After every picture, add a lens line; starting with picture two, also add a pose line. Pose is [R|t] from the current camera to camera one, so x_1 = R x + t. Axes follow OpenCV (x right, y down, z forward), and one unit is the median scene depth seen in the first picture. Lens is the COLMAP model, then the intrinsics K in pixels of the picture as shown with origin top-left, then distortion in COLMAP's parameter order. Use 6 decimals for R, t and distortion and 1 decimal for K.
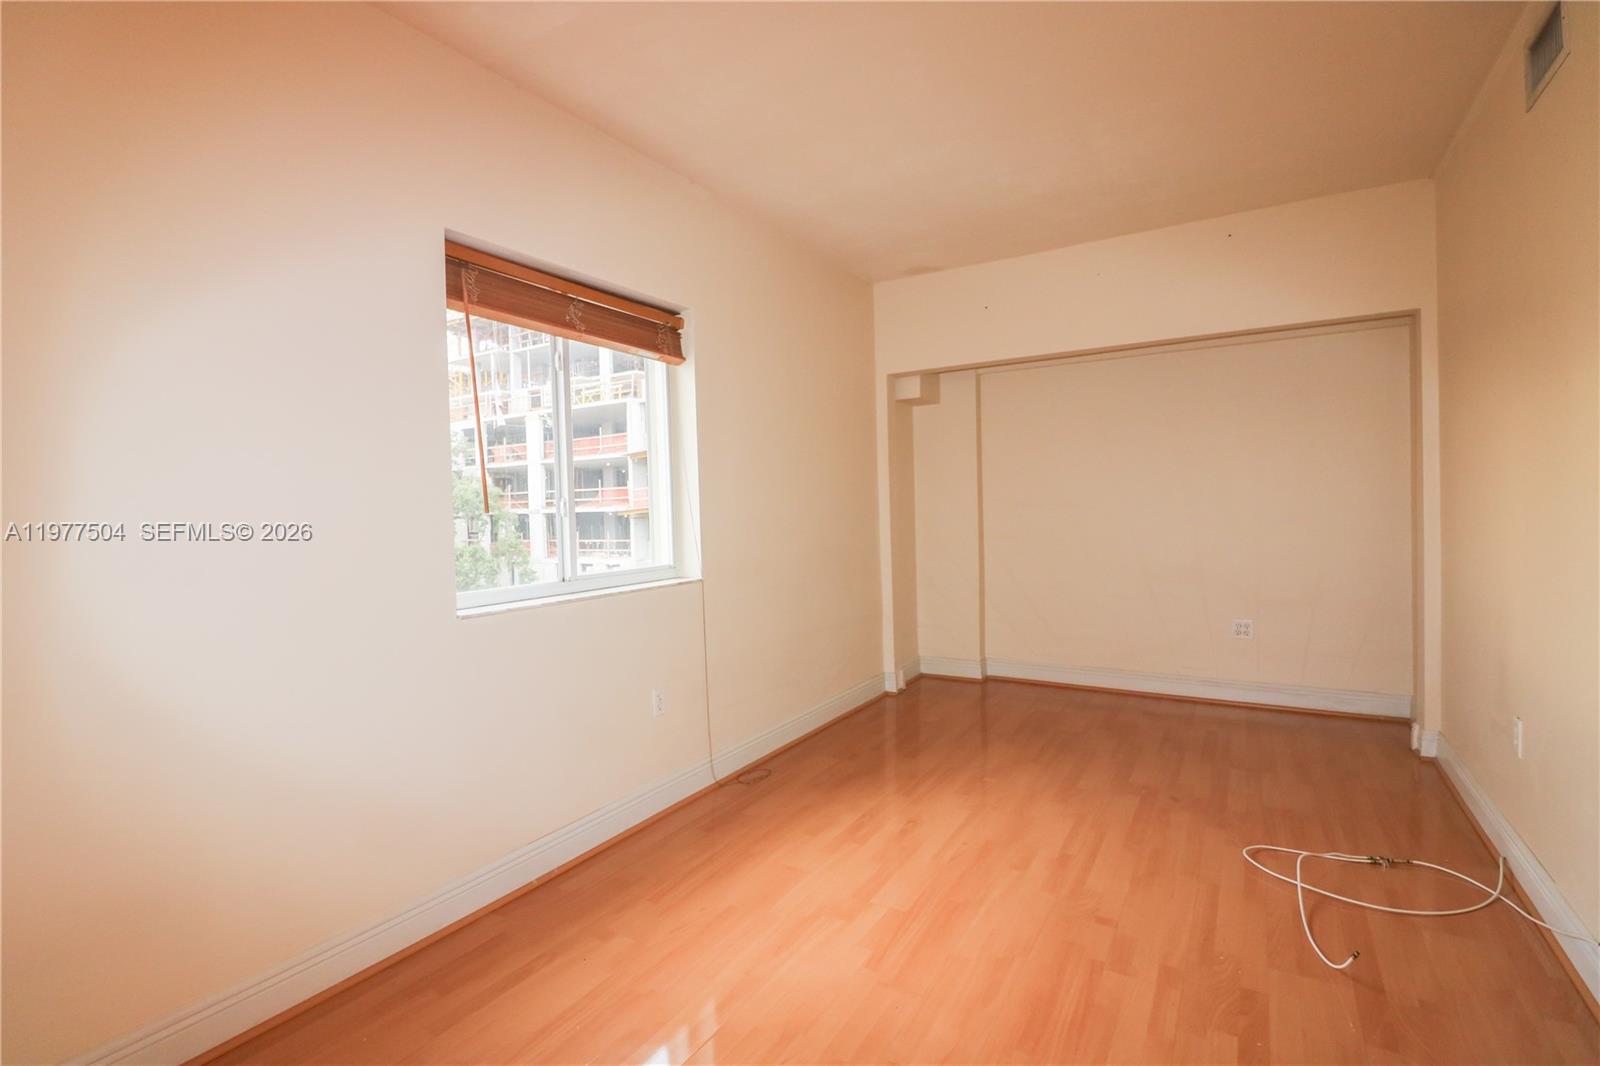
lens RADIAL K [[741.7, 0, 801.0], [0, 741.7, 530.2], [0, 0, 1]] dist [-0.007032, -0.008170]
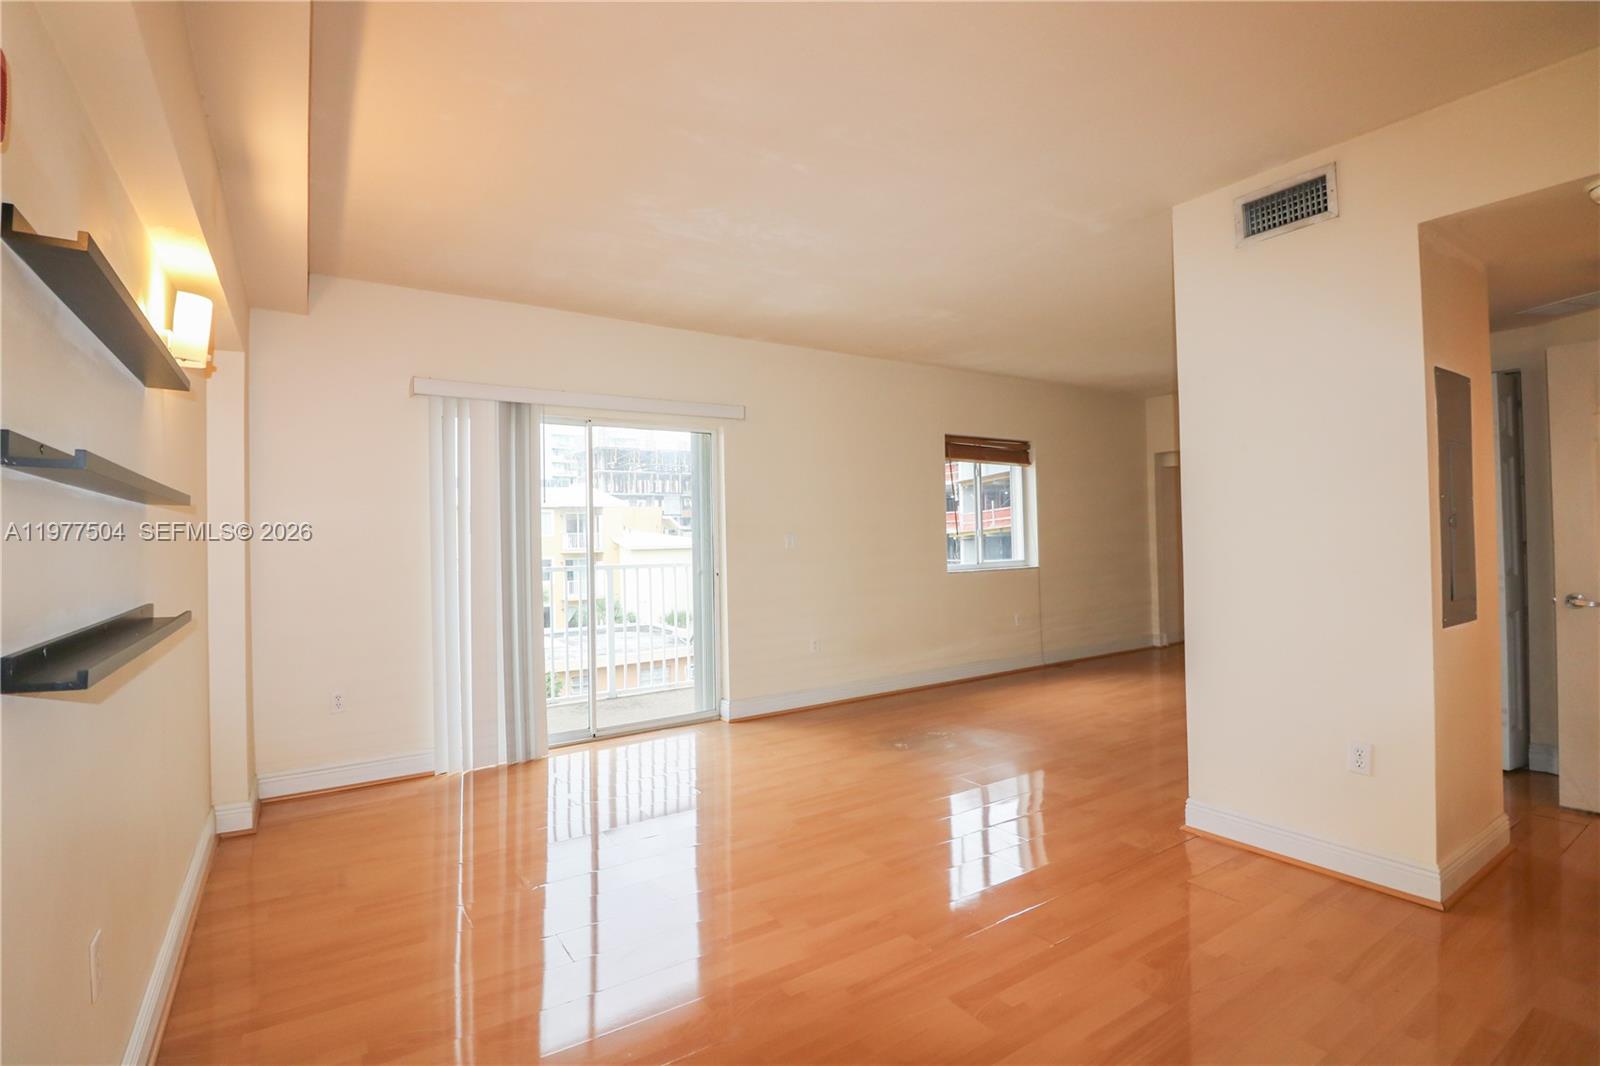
lens RADIAL K [[741.7, 0, 804.1], [0, 741.7, 525.2], [0, 0, 1]] dist [-0.007032, -0.008170]
pose [[0.911586, 0.000253, -0.411110, 0.116147], [-0.015450, 0.999314, -0.033644, 0.027134], [0.410819, 0.037021, 0.910965, -1.115520]]
